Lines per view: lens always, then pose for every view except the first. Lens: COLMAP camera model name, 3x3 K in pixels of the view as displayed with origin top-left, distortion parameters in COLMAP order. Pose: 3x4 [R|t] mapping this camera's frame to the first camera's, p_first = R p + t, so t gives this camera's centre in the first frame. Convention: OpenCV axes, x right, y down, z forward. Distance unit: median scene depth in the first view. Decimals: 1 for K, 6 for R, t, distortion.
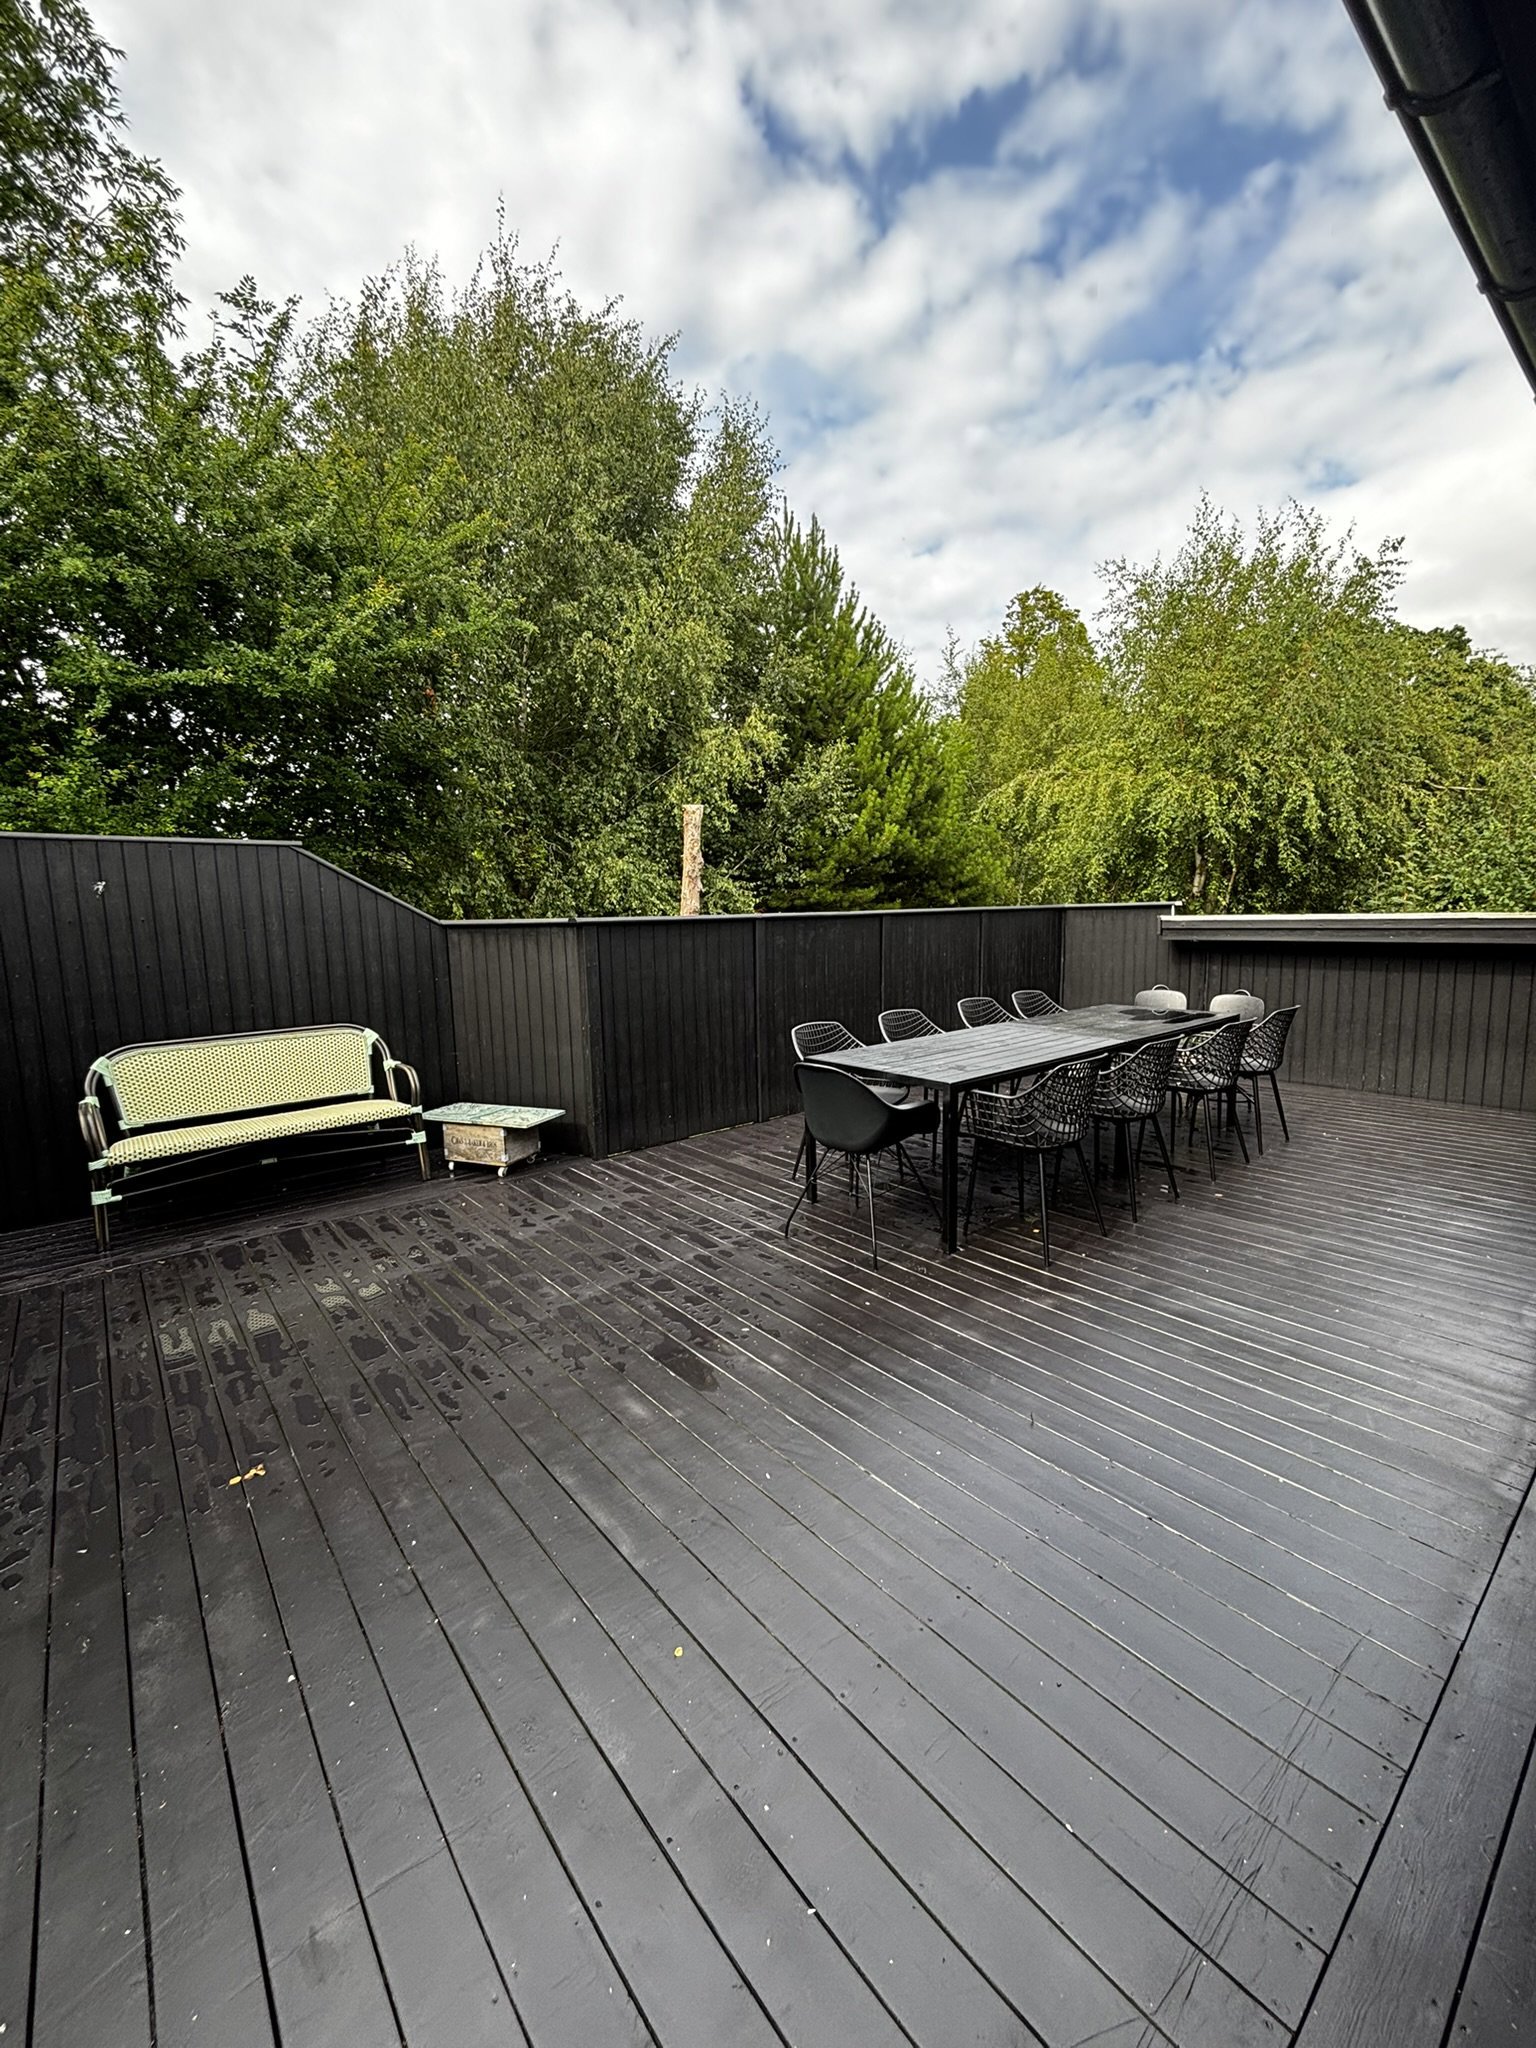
lens RADIAL K [[828.7, 0, 765.2], [0, 828.7, 1020.1], [0, 0, 1]] dist [0.006136, -0.002365]
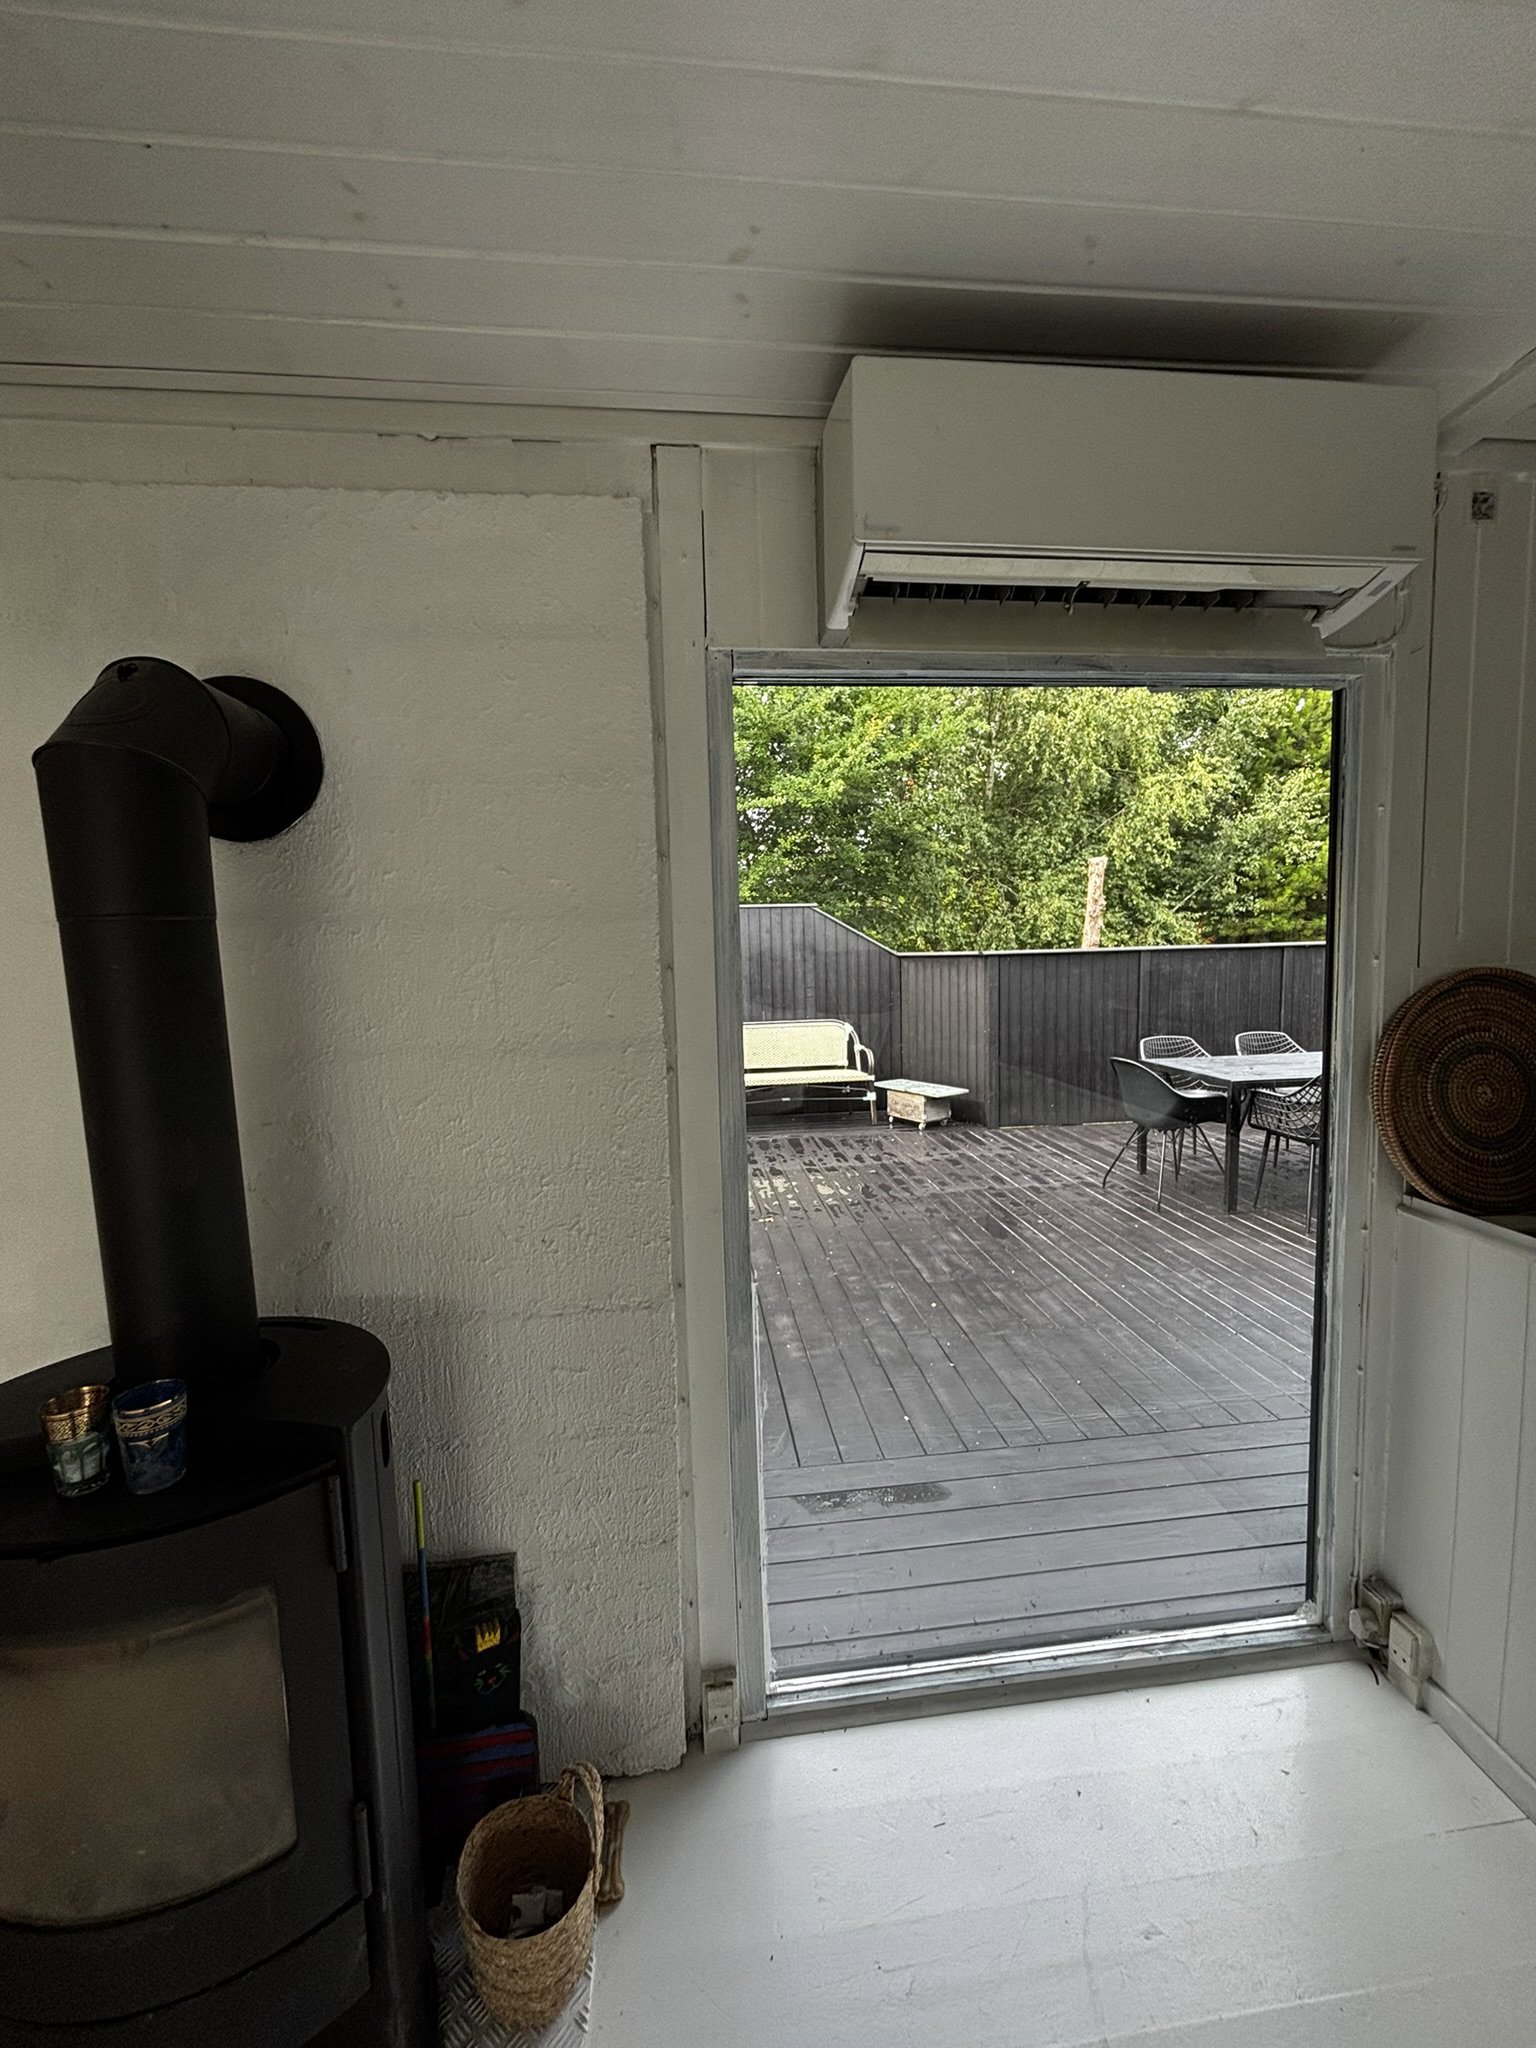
lens RADIAL K [[828.7, 0, 768.6], [0, 828.7, 1024.4], [0, 0, 1]] dist [0.006136, -0.002365]
pose [[0.839562, 0.050496, -0.540911, 0.207103], [-0.063237, 0.997986, -0.004986, 0.025866], [0.539570, 0.038391, 0.841065, -0.330725]]
